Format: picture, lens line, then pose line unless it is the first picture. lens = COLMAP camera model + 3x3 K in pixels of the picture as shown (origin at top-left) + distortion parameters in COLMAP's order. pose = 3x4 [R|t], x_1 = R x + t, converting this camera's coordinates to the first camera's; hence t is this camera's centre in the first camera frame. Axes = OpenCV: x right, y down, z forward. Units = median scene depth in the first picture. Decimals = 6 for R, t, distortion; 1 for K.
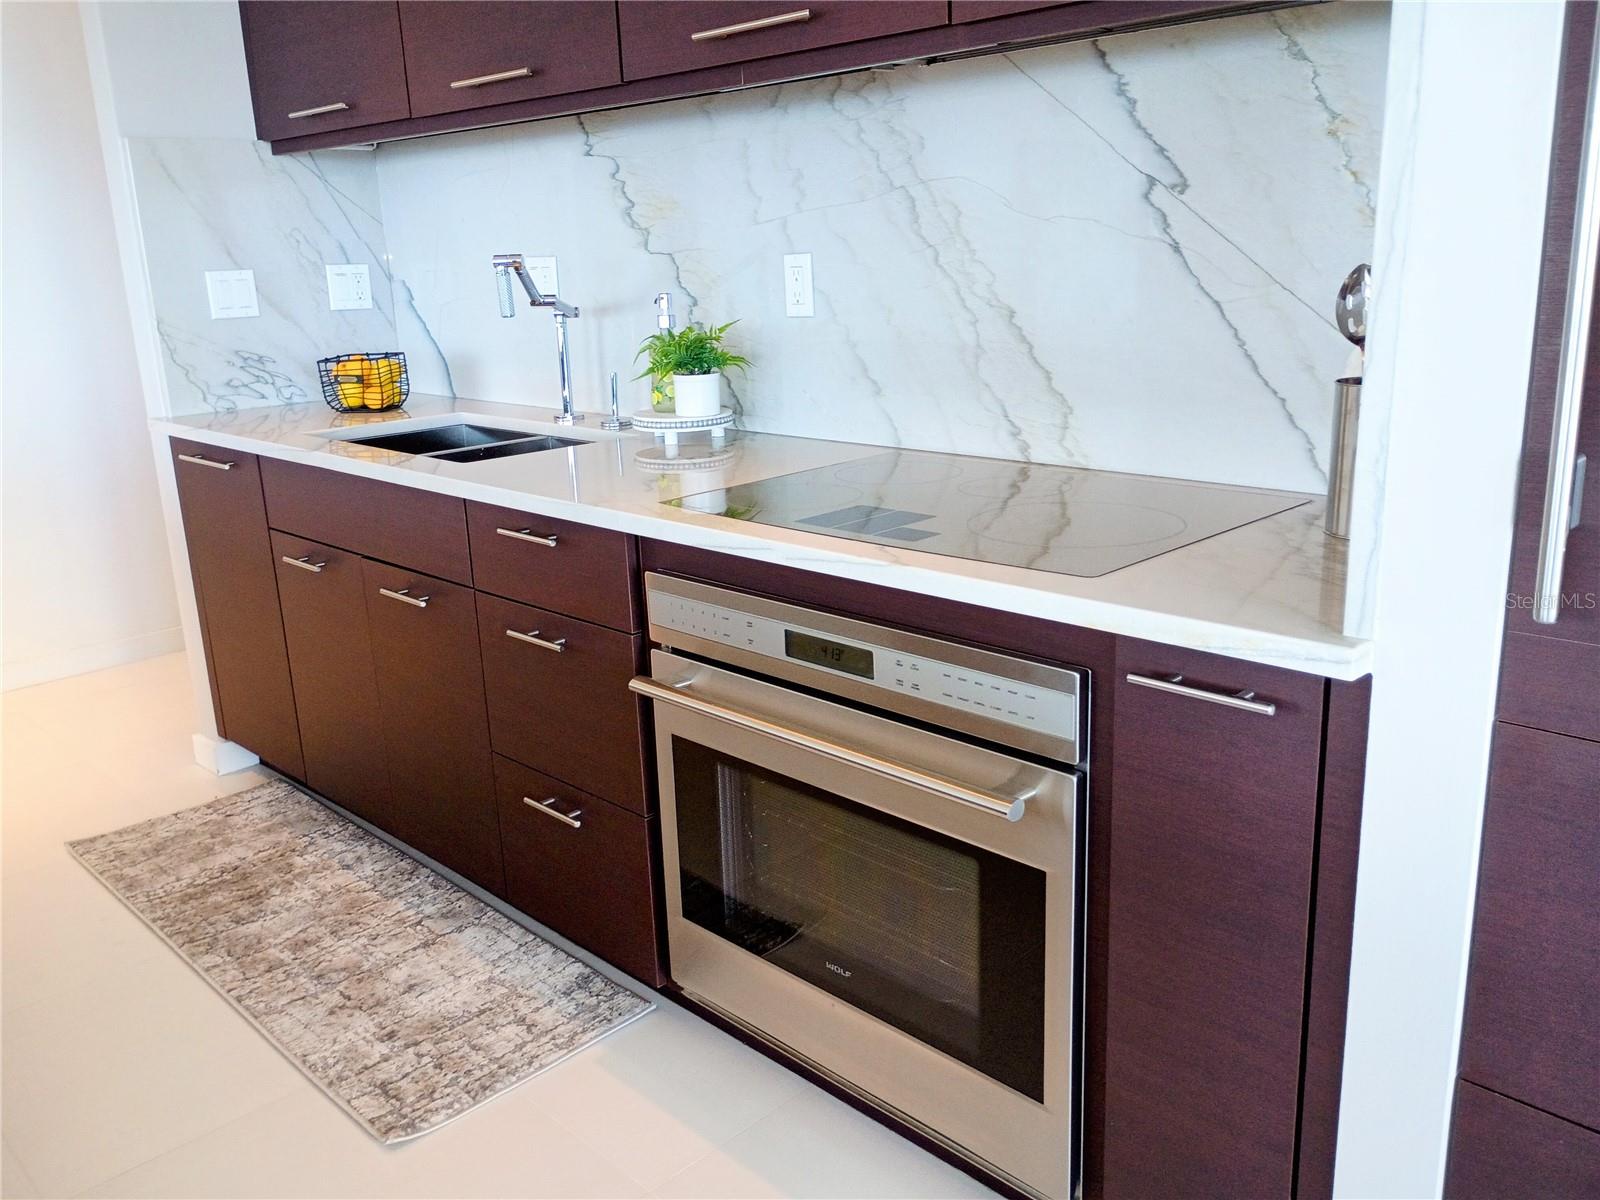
lens RADIAL K [[1339.8, 0, 785.8], [0, 1339.8, 603.6], [0, 0, 1]] dist [0.047147, -0.021956]
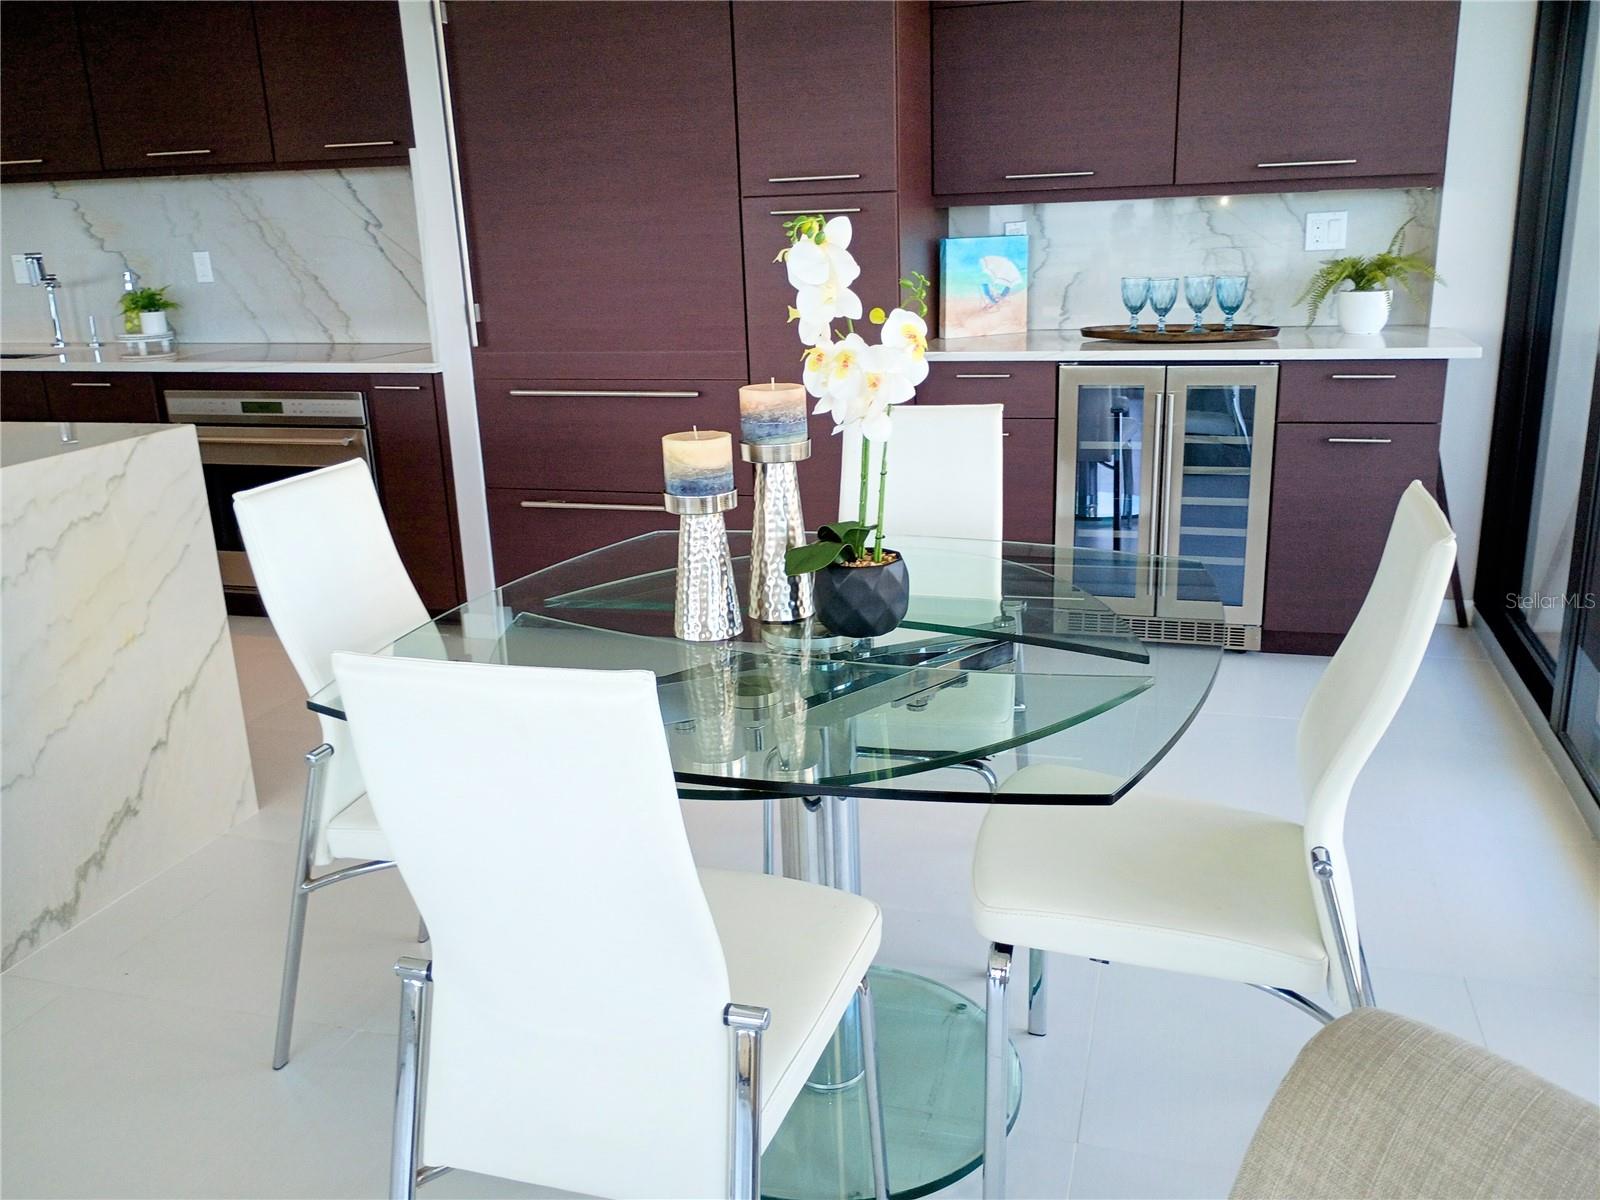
lens RADIAL K [[1339.8, 0, 800.6], [0, 1339.8, 605.5], [0, 0, 1]] dist [0.047147, -0.021956]
pose [[0.871210, -0.128793, 0.473715, -0.264961], [0.130396, 0.991019, 0.029625, 0.363546], [-0.473276, 0.035962, 0.880180, -1.347121]]
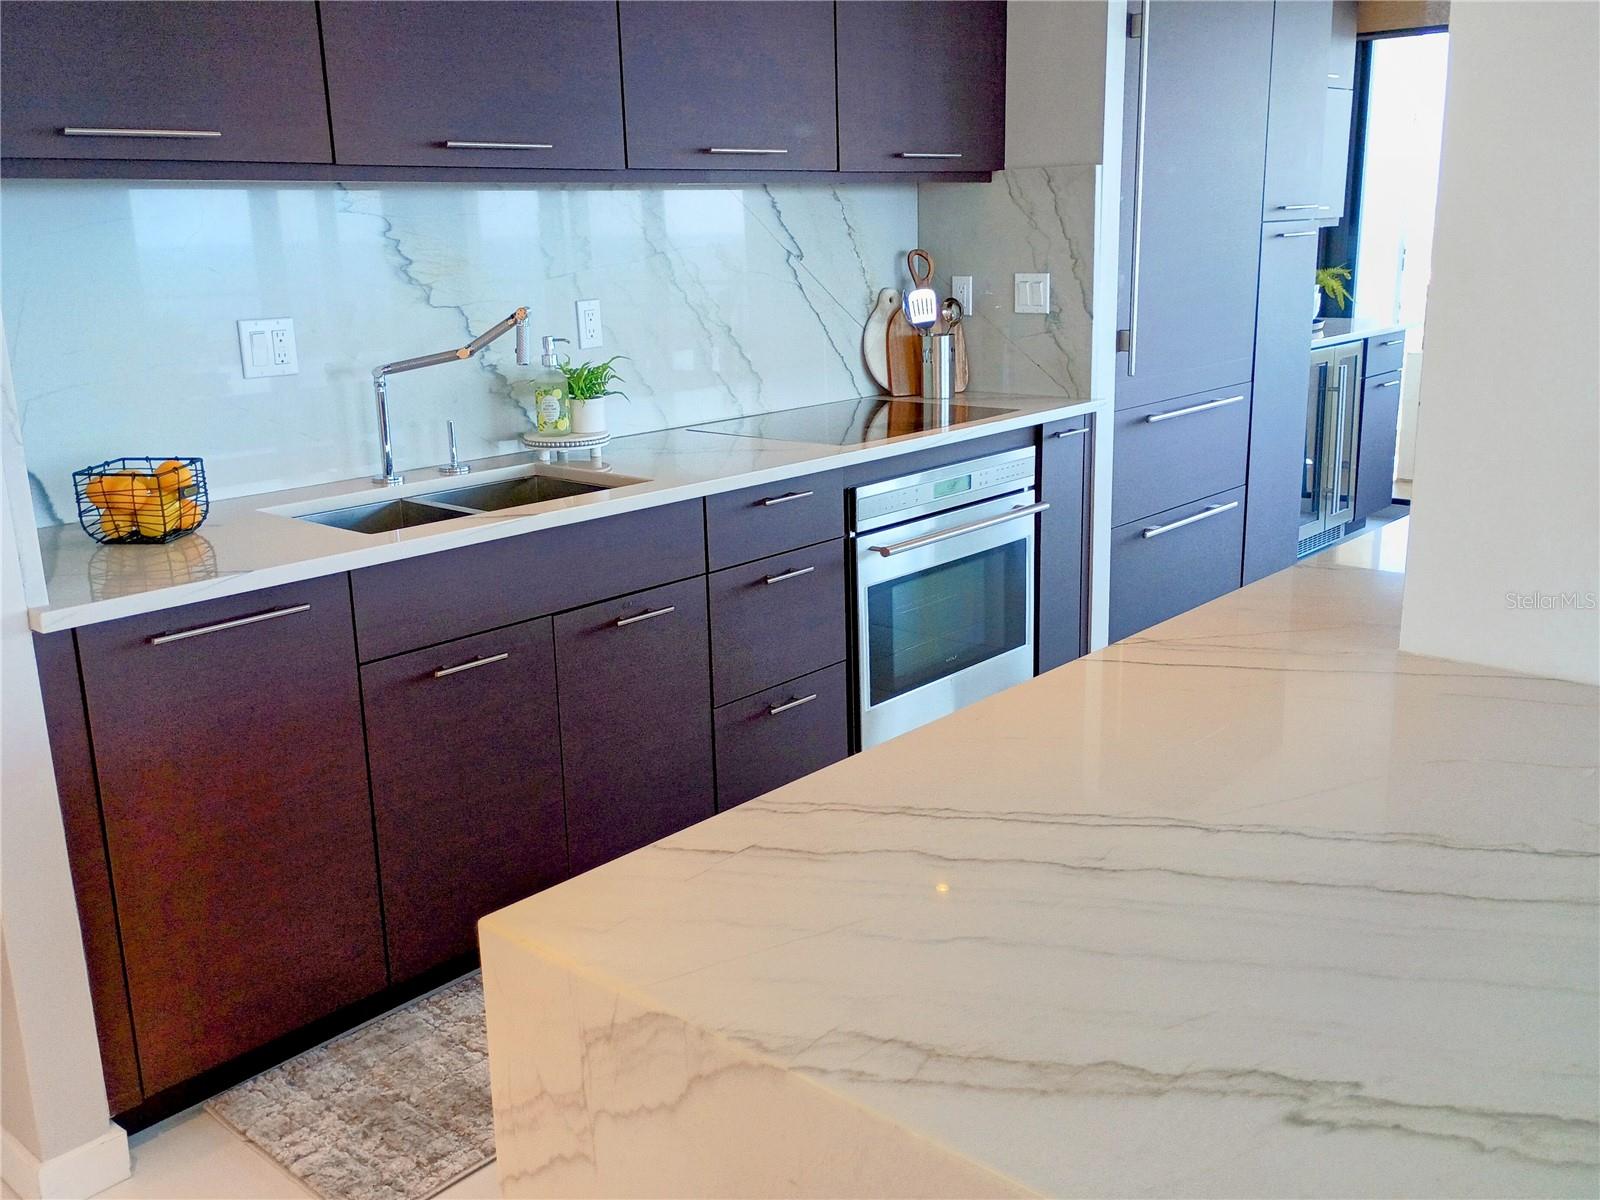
lens RADIAL K [[1339.8, 0, 794.7], [0, 1339.8, 591.6], [0, 0, 1]] dist [0.047147, -0.021956]
pose [[-0.029742, -0.213435, 0.976504, -1.470195], [0.302909, 0.929073, 0.212294, -0.233433], [-0.952555, 0.302106, 0.037019, 0.924526]]
